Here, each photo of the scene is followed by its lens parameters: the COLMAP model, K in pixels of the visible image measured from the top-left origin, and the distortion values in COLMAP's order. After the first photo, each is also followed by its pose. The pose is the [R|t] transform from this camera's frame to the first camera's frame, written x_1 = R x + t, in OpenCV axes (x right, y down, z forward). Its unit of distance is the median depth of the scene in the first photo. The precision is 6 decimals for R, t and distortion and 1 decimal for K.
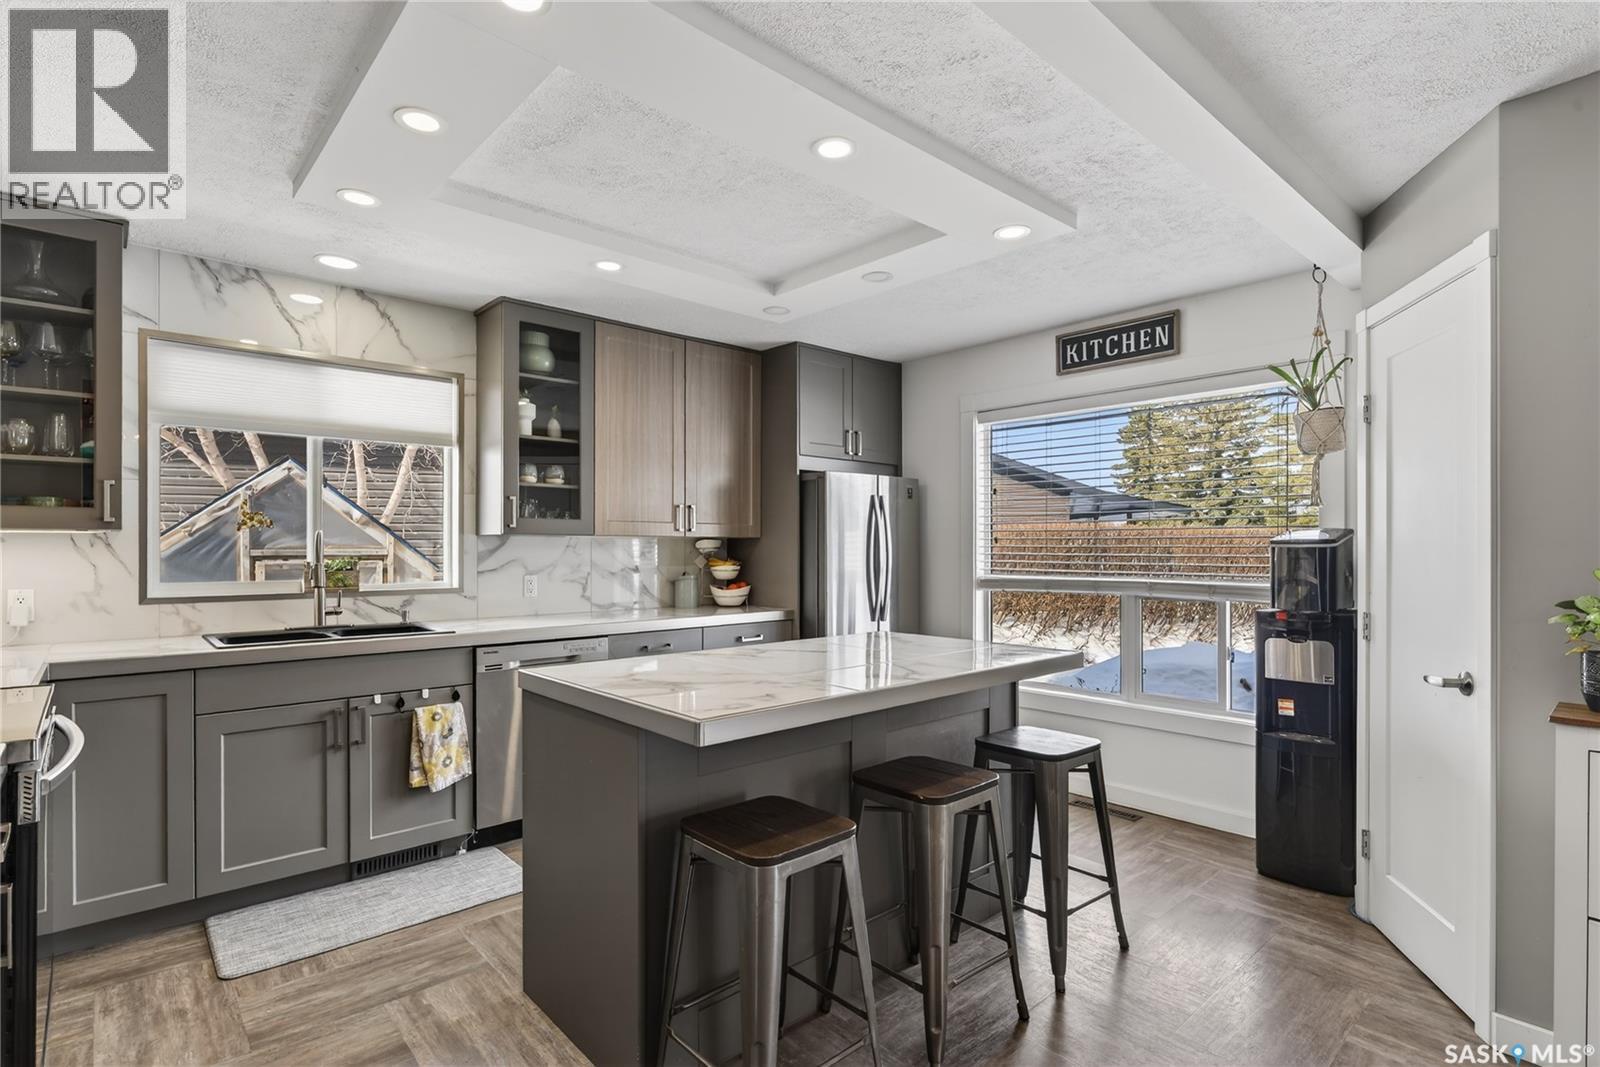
lens RADIAL K [[772.1, 0, 784.8], [0, 772.1, 546.7], [0, 0, 1]] dist [-0.009242, 0.004356]
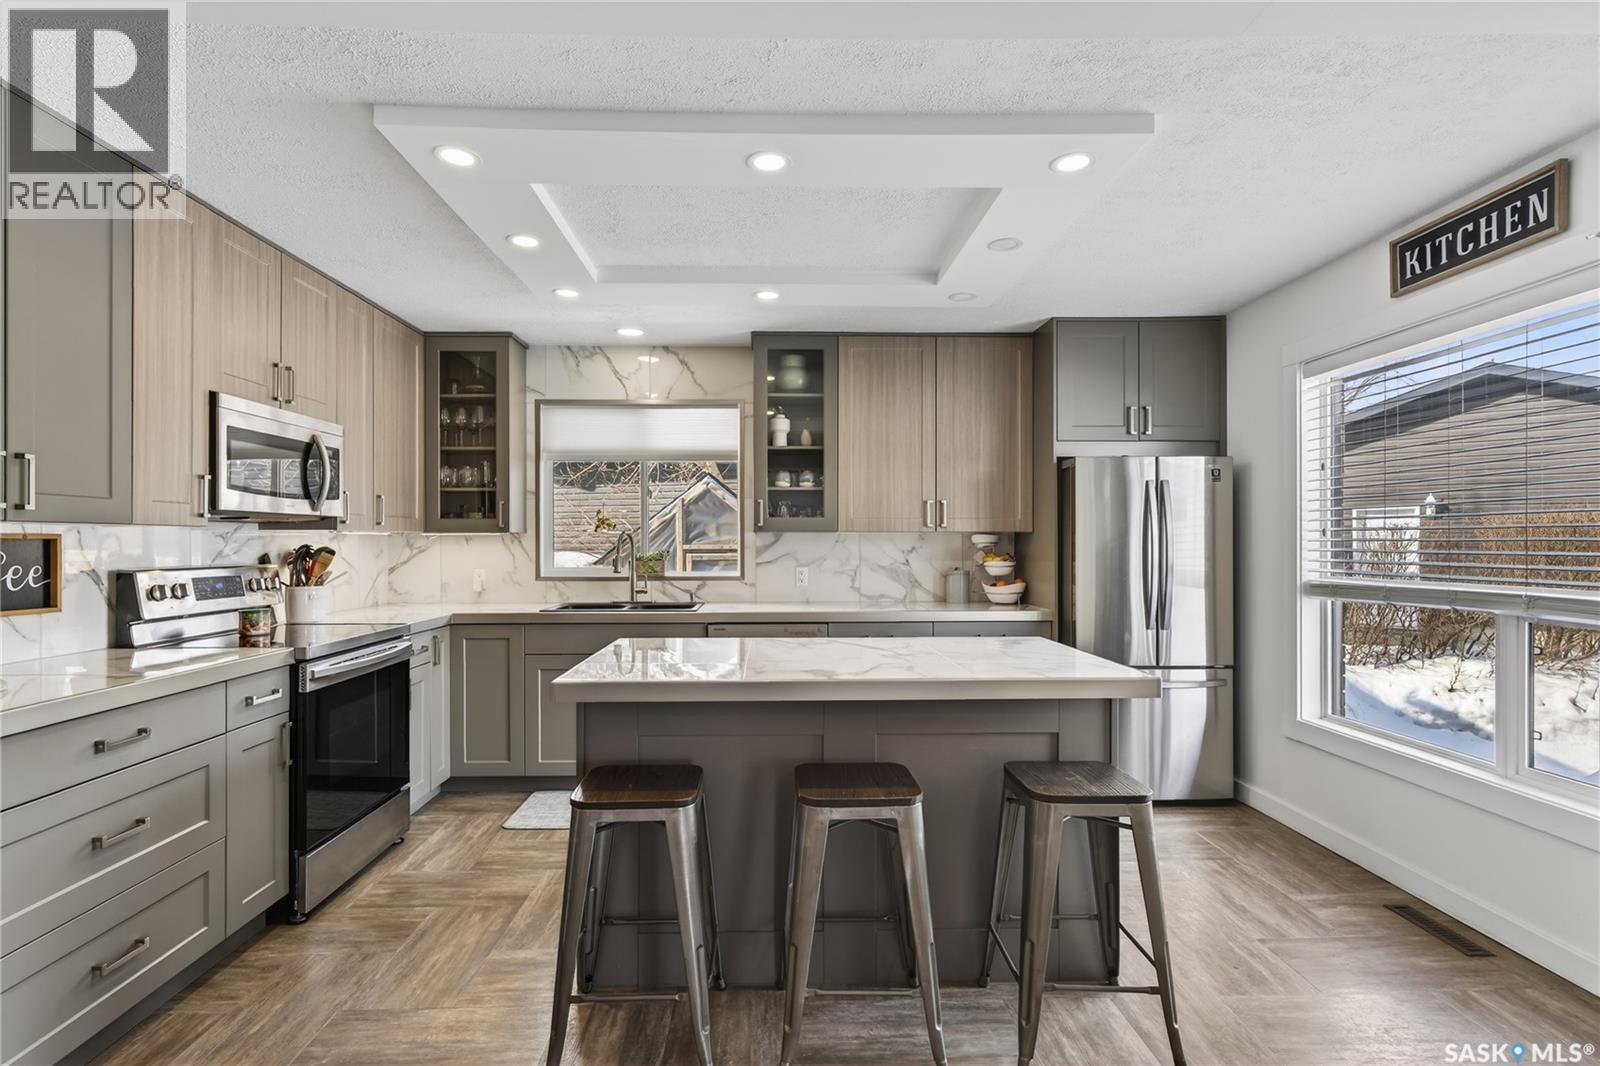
lens RADIAL K [[772.1, 0, 794.5], [0, 772.1, 540.7], [0, 0, 1]] dist [-0.009242, 0.004356]
pose [[0.768758, -0.003092, -0.639533, 0.417445], [0.002912, 0.999995, -0.001334, -0.000787], [0.639533, -0.000837, 0.768763, 0.119619]]
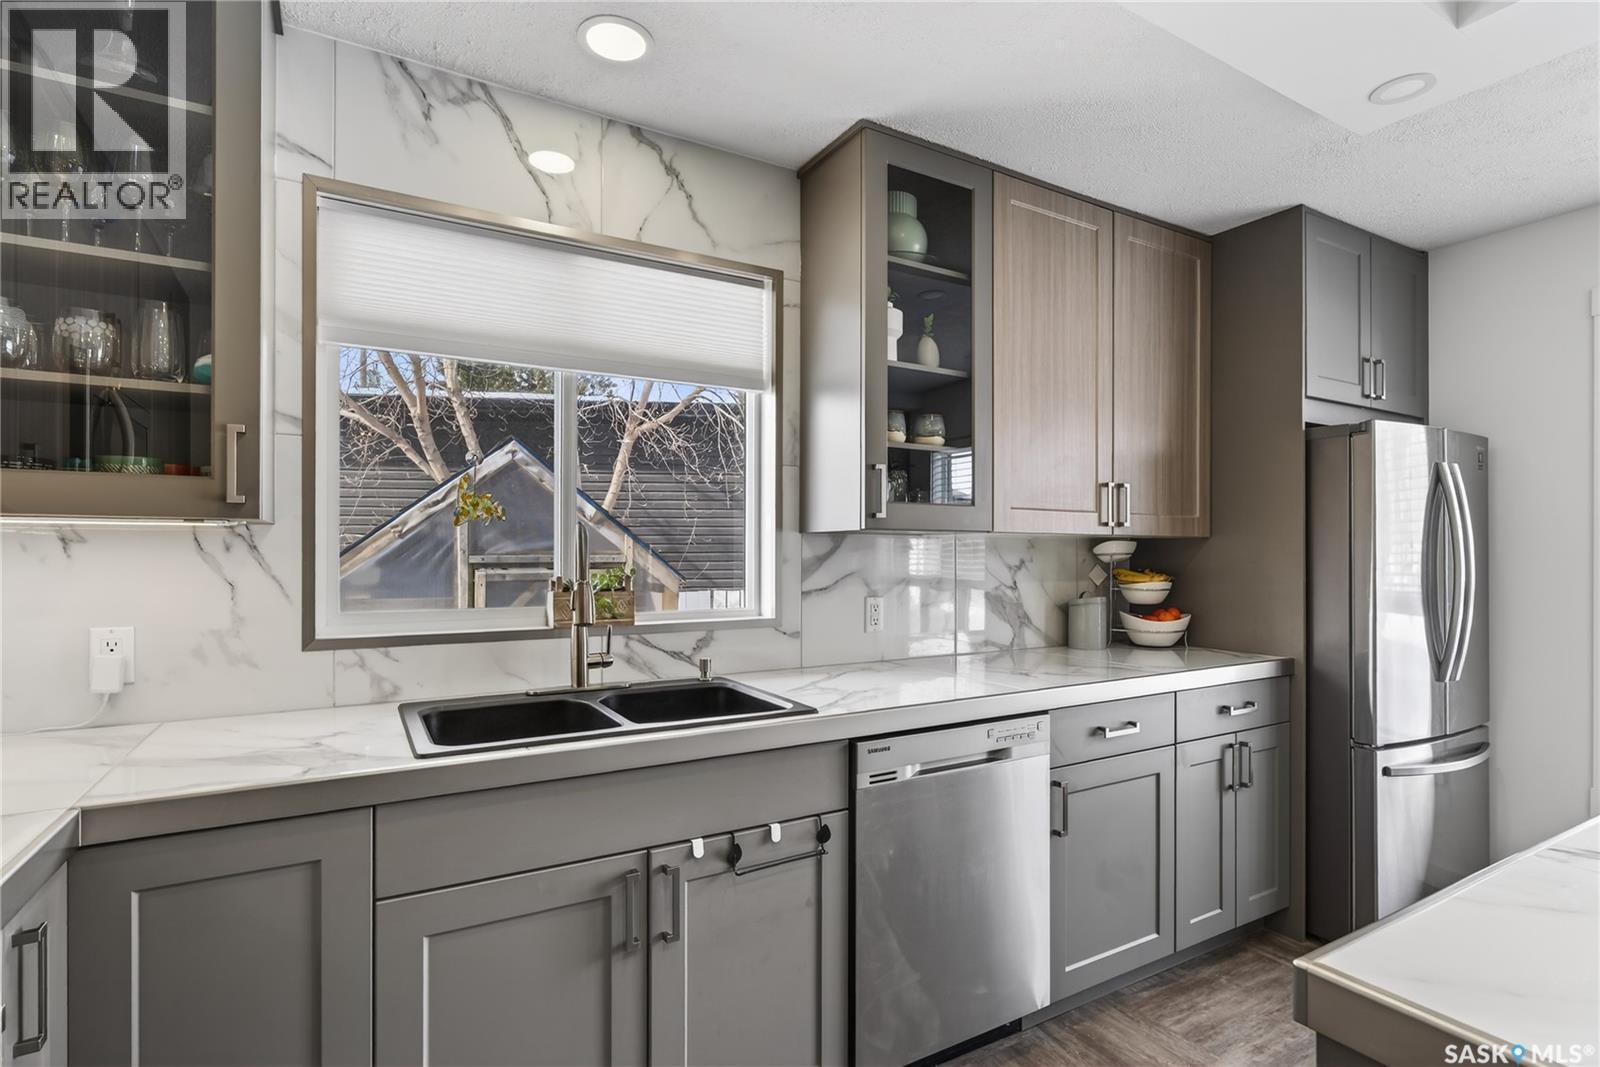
lens RADIAL K [[772.1, 0, 793.9], [0, 772.1, 550.5], [0, 0, 1]] dist [-0.009242, 0.004356]
pose [[0.979473, 0.000299, -0.201577, -0.283172], [-0.000752, 0.999997, -0.002175, 0.000568], [0.201576, 0.002282, 0.979470, 0.397757]]
